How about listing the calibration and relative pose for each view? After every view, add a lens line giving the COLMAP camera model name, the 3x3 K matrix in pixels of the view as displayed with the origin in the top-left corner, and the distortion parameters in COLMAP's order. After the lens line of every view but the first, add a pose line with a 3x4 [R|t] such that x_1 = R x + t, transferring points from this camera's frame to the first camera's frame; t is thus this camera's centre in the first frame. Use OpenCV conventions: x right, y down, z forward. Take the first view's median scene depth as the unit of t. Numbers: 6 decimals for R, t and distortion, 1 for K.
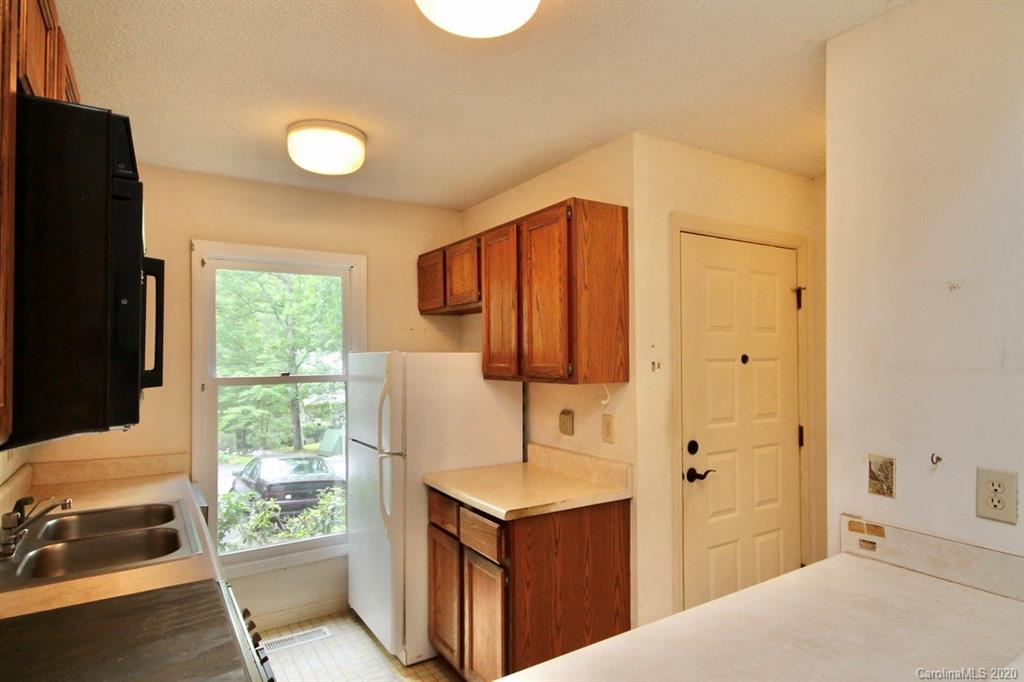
lens RADIAL K [[583.0, 0, 511.9], [0, 583.0, 348.5], [0, 0, 1]] dist [0.002223, 0.000028]
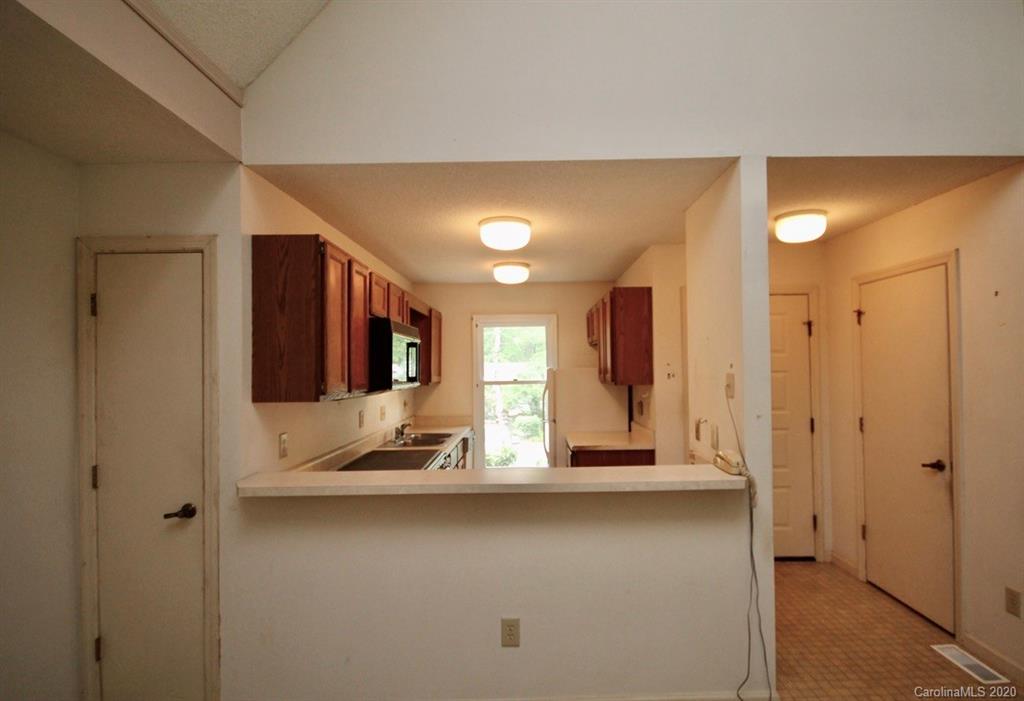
lens RADIAL K [[502.8, 0, 518.4], [0, 502.8, 358.1], [0, 0, 1]] dist [-0.002147, -0.000547]
pose [[0.838726, -0.017946, -0.544258, 0.569328], [0.015634, 0.999838, -0.008875, -0.014152], [0.544330, -0.001065, 0.838871, -0.425148]]
